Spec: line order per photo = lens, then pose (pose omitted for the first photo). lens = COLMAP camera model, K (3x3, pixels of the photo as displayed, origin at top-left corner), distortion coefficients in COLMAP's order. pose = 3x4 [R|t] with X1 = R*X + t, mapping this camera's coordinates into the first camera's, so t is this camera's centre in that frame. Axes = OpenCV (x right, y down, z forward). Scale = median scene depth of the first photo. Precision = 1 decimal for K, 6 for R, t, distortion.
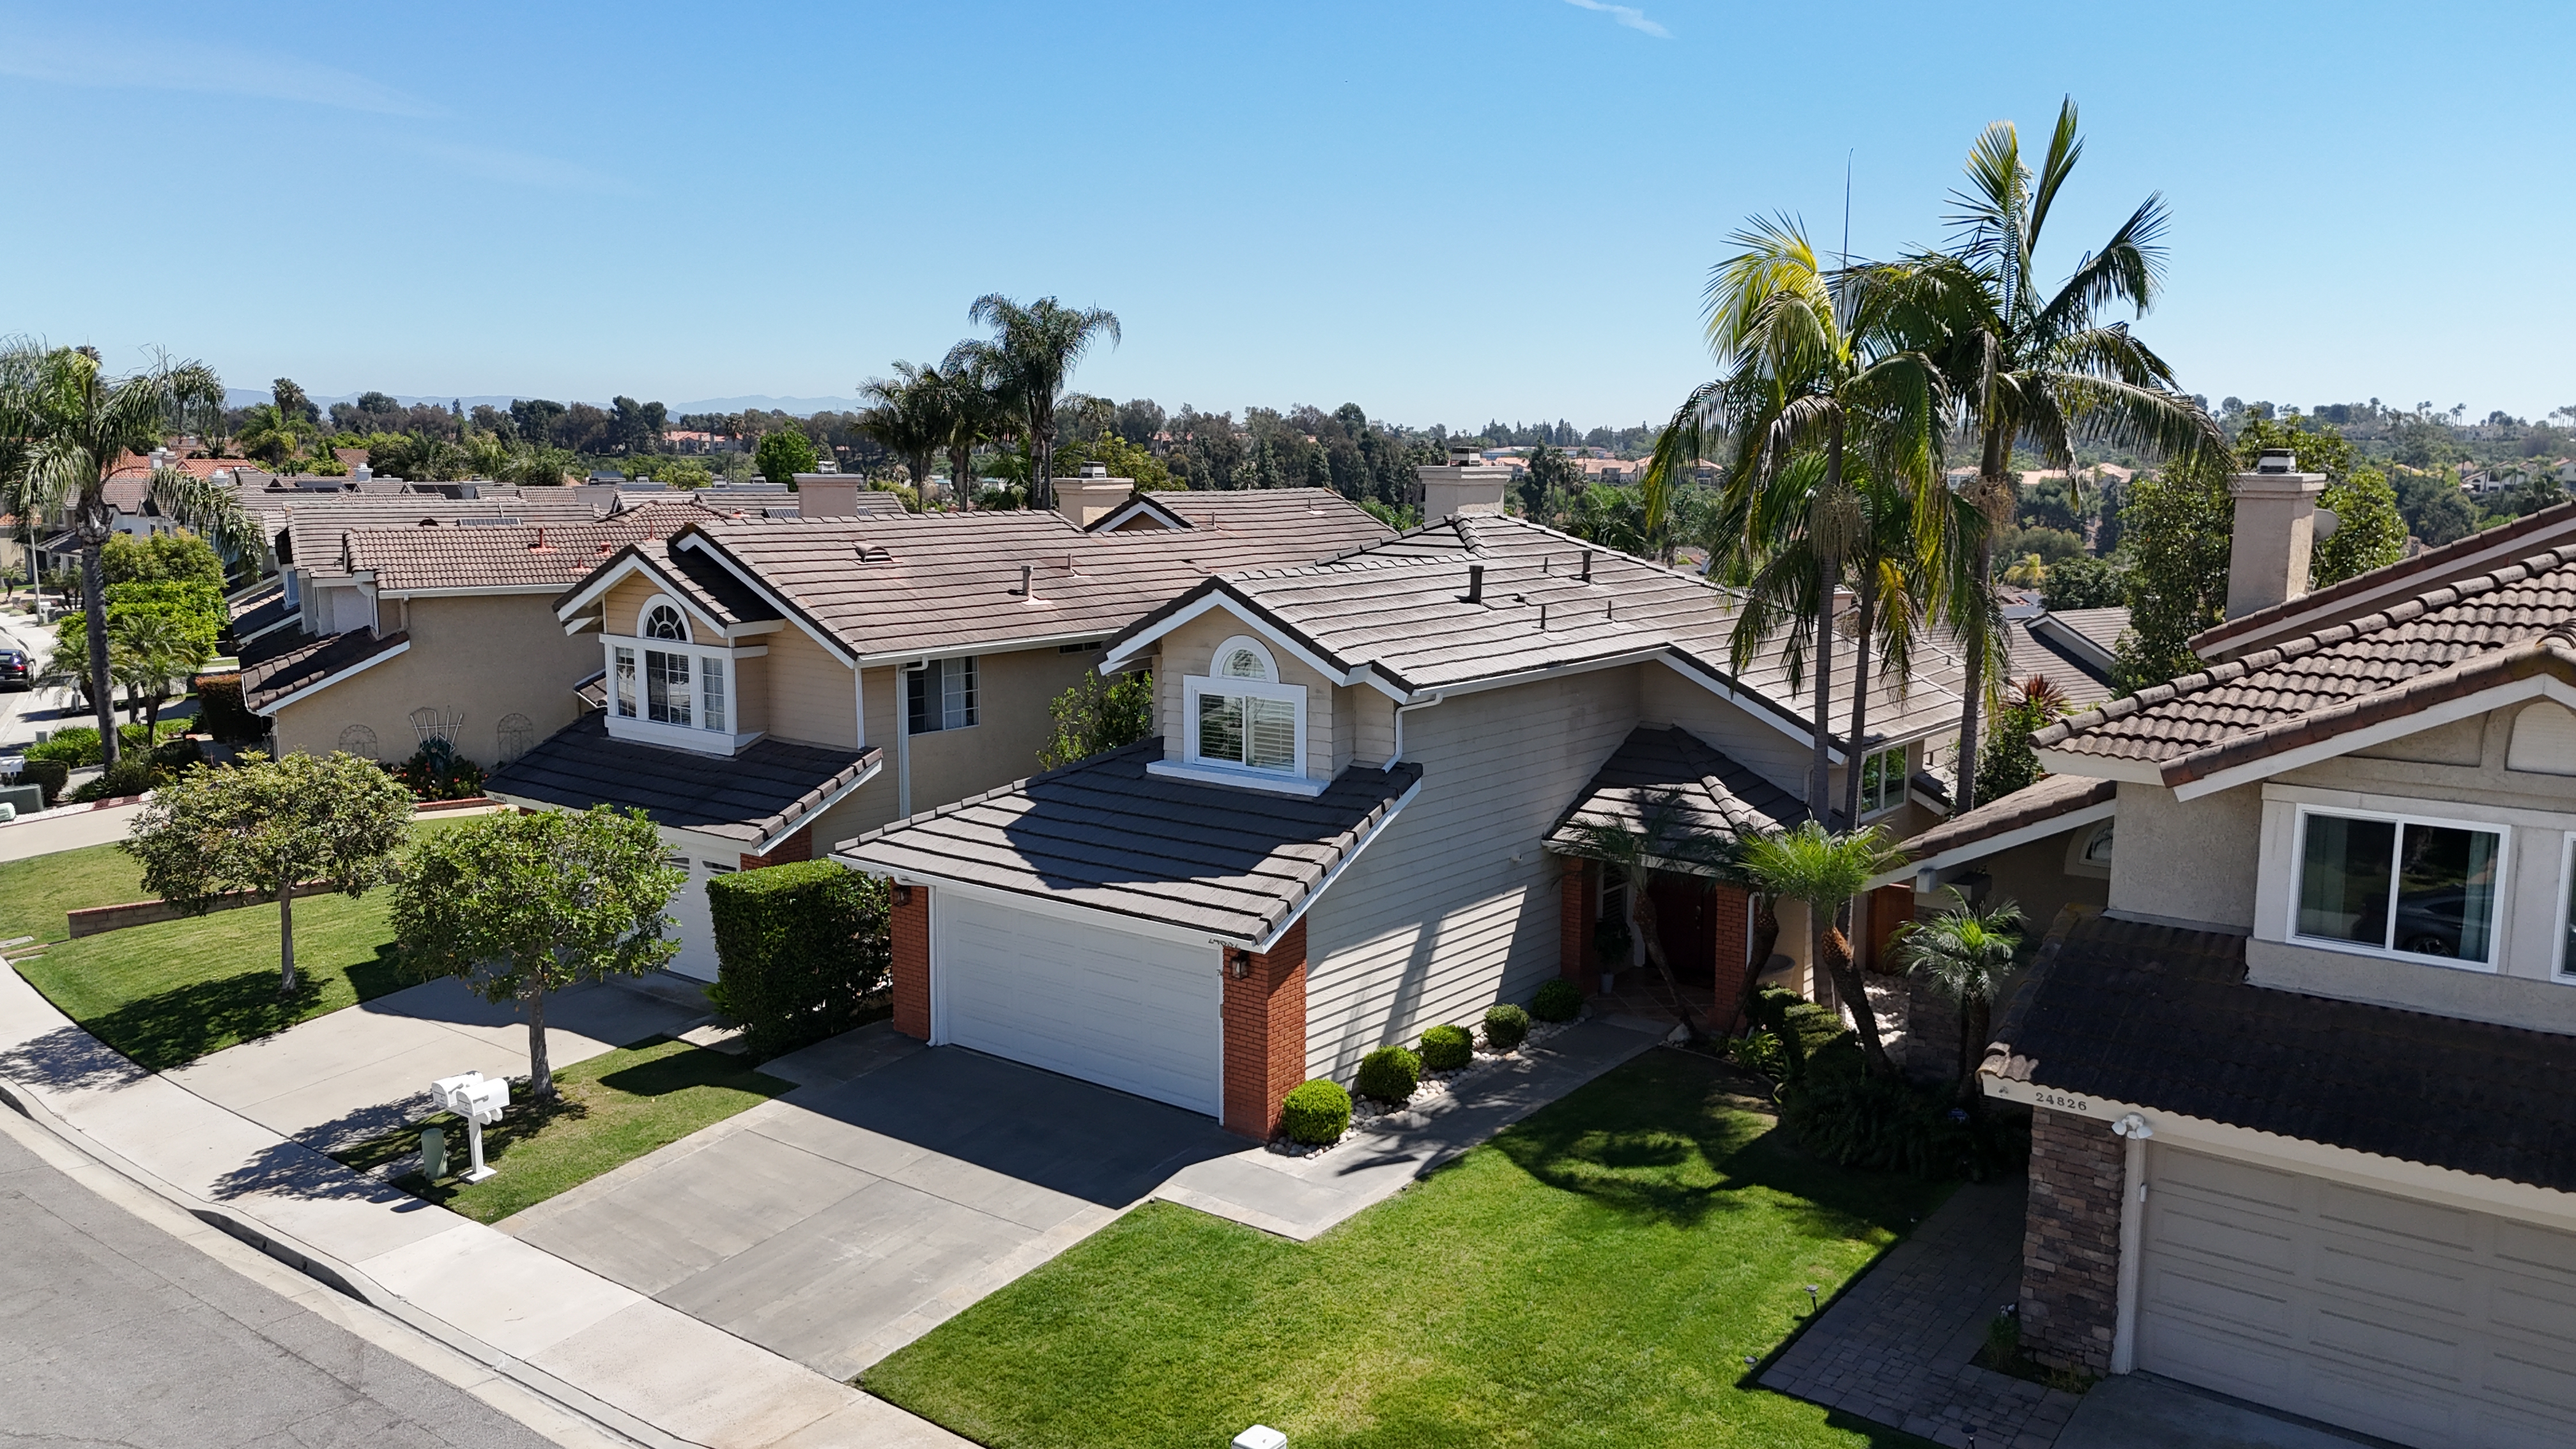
lens RADIAL K [[1893.4, 0, 1286.8], [0, 1893.4, 705.3], [0, 0, 1]] dist [0.085503, -0.090980]
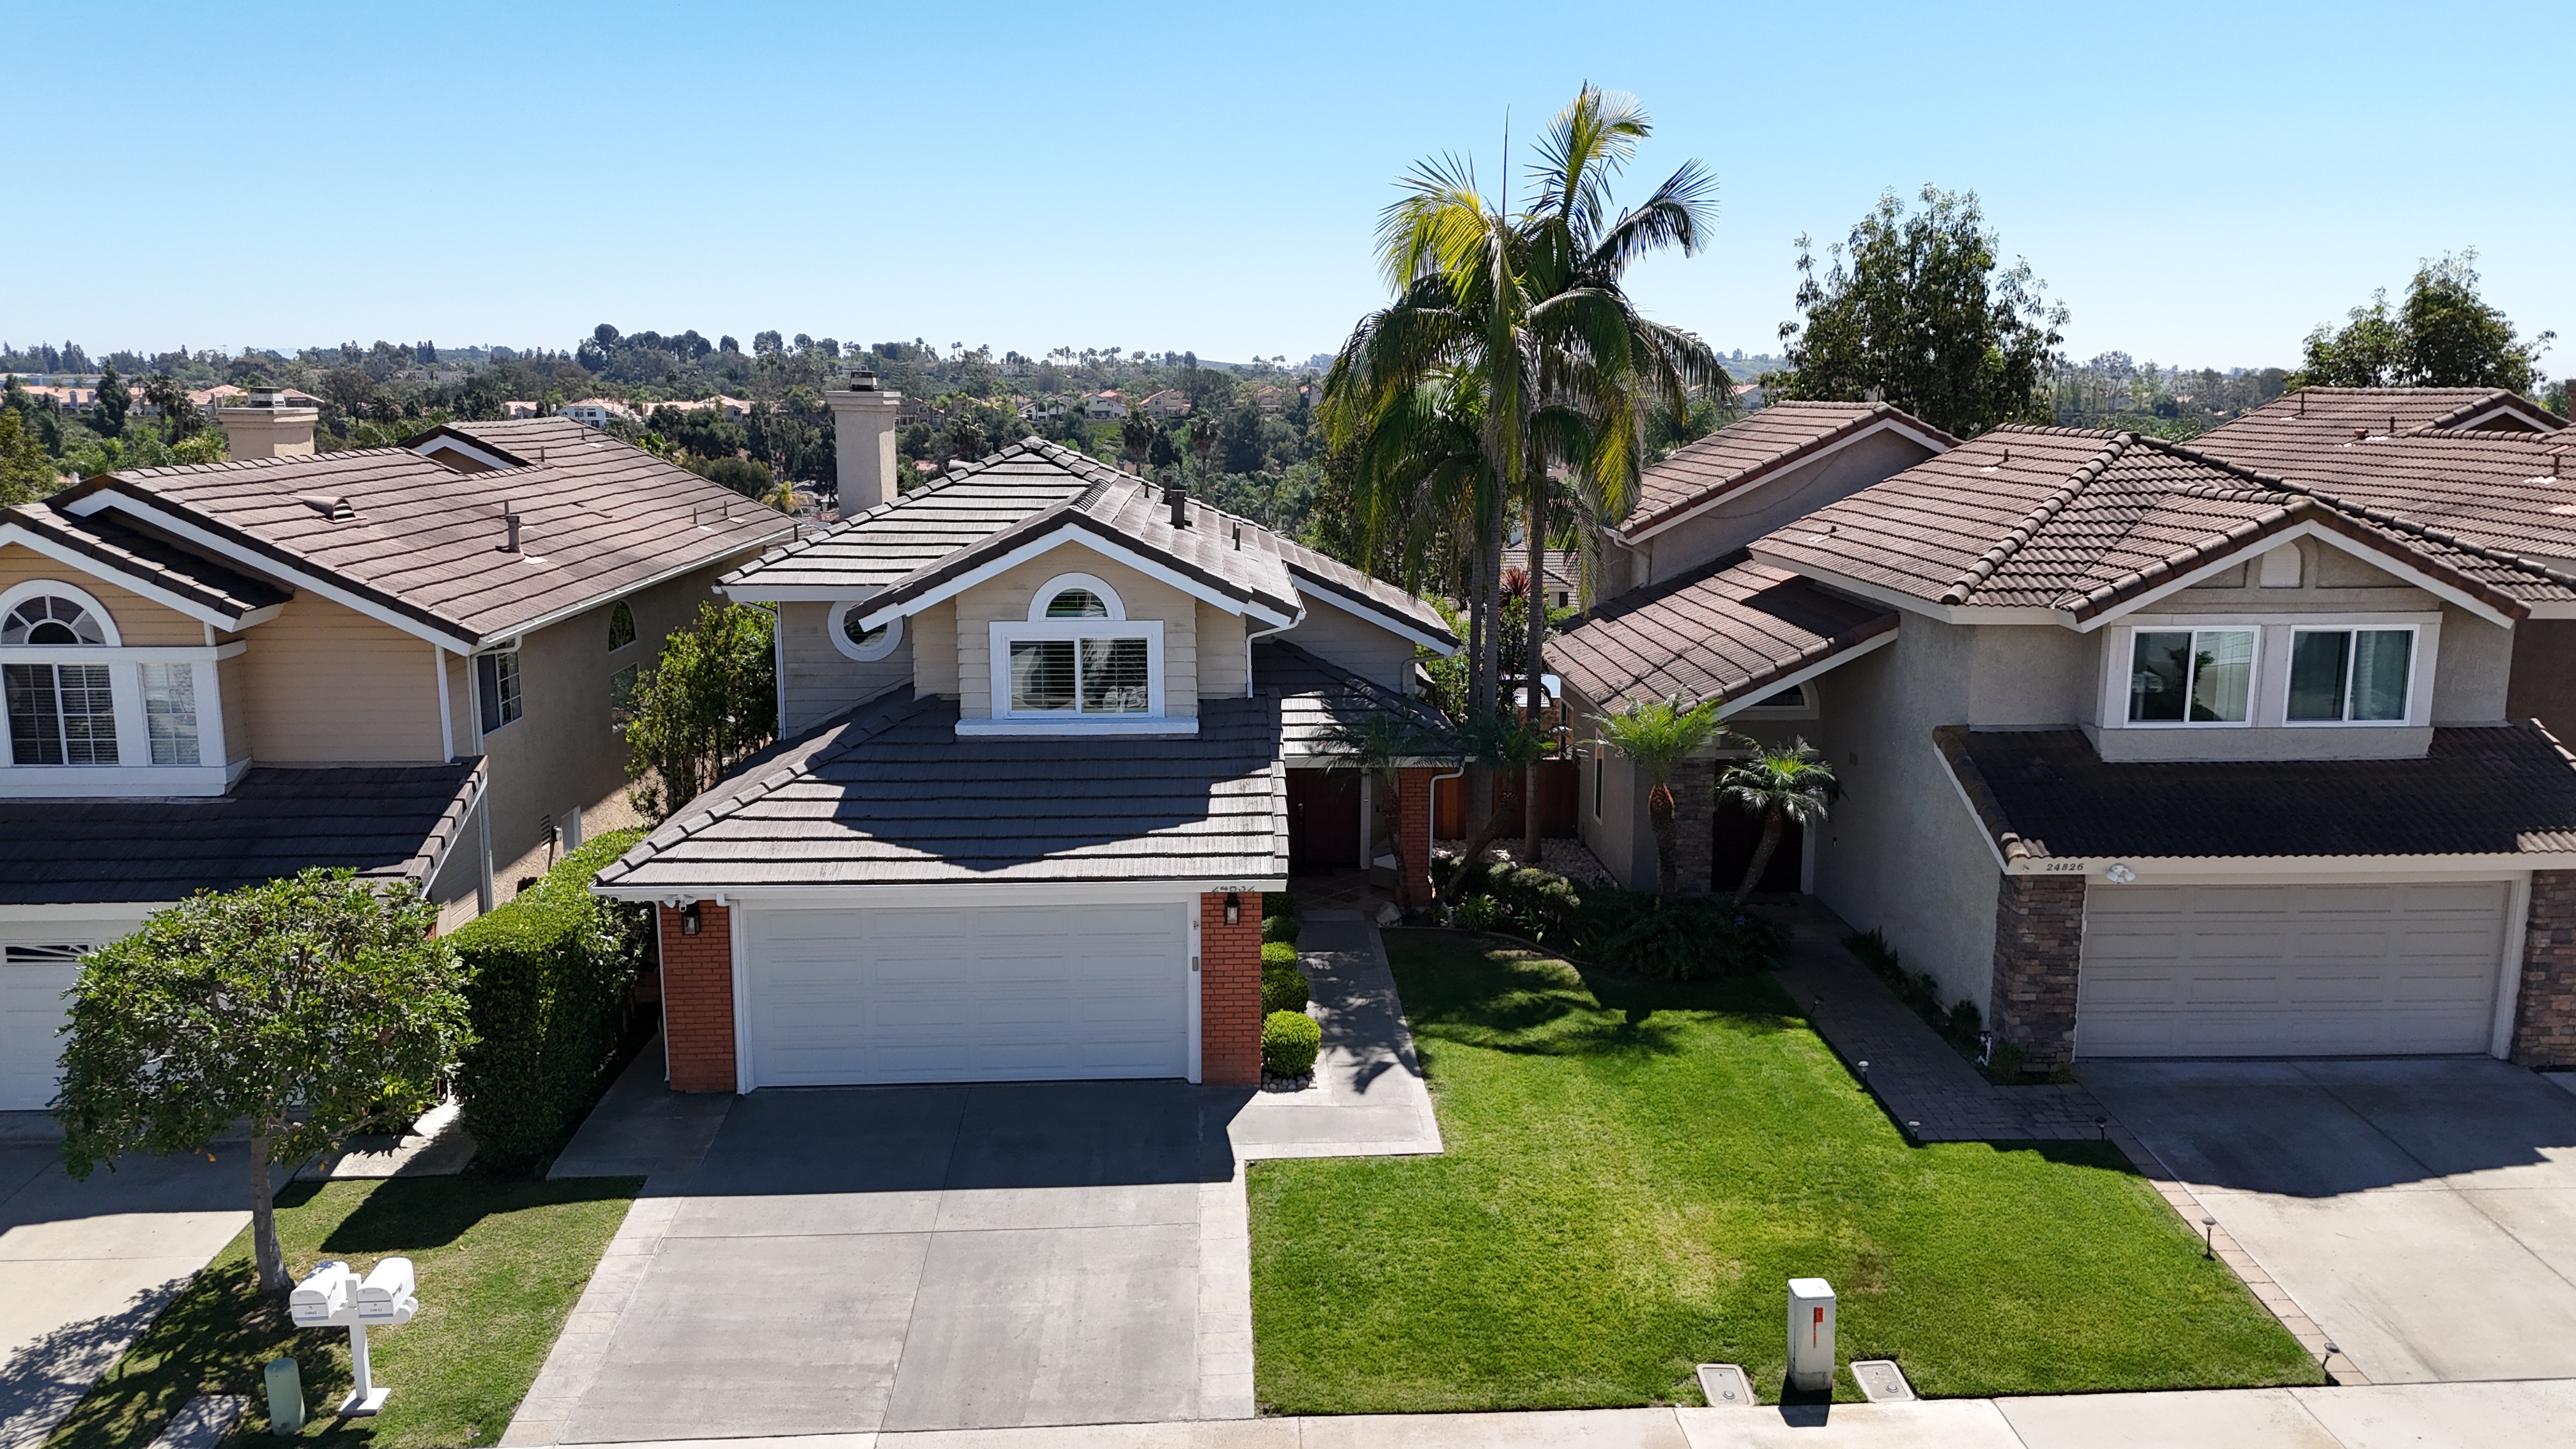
lens RADIAL K [[1893.4, 0, 1280.5], [0, 1893.4, 714.7], [0, 0, 1]] dist [0.085503, -0.090980]
pose [[0.760834, -0.113418, 0.638959, -0.537977], [0.088015, 0.993546, 0.071557, -0.024934], [-0.642951, 0.001795, 0.765906, 0.219777]]
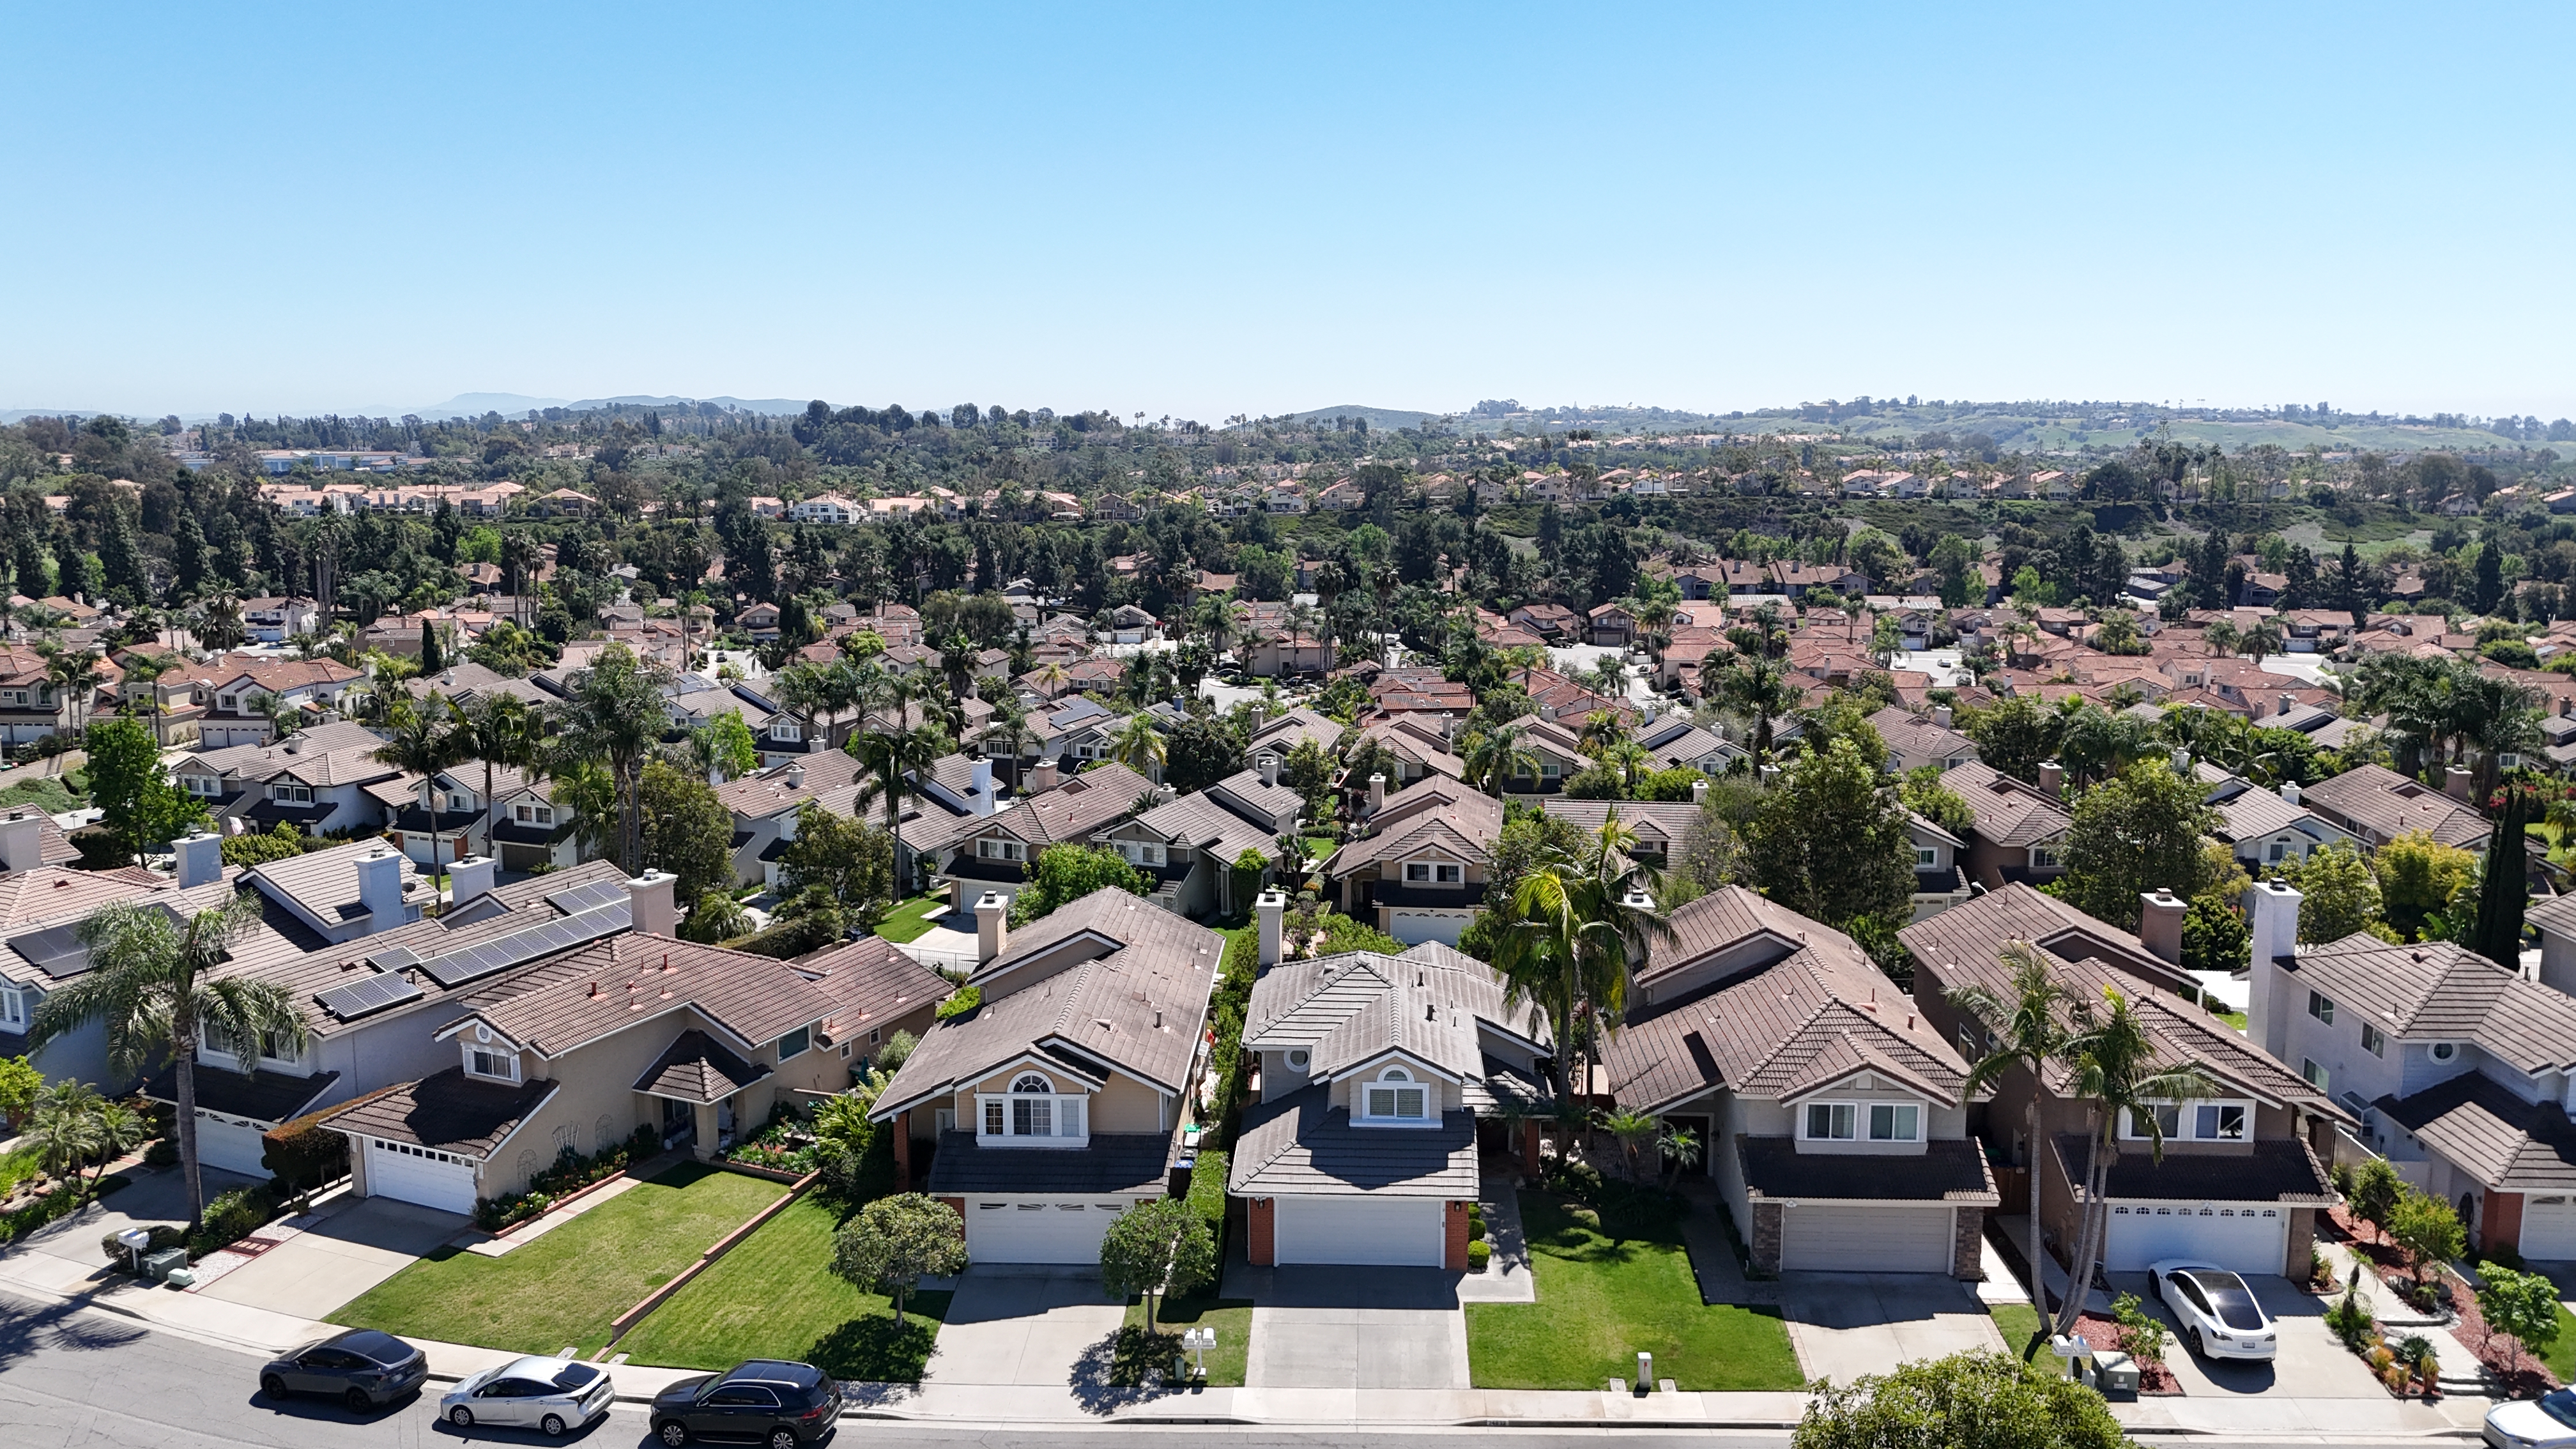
lens RADIAL K [[1893.4, 0, 1286.1], [0, 1893.4, 717.5], [0, 0, 1]] dist [0.085503, -0.090980]
pose [[0.812251, -0.094765, 0.575559, -1.457668], [0.082104, 0.995466, 0.048034, -0.593084], [-0.577501, 0.008240, 0.816349, -0.878096]]
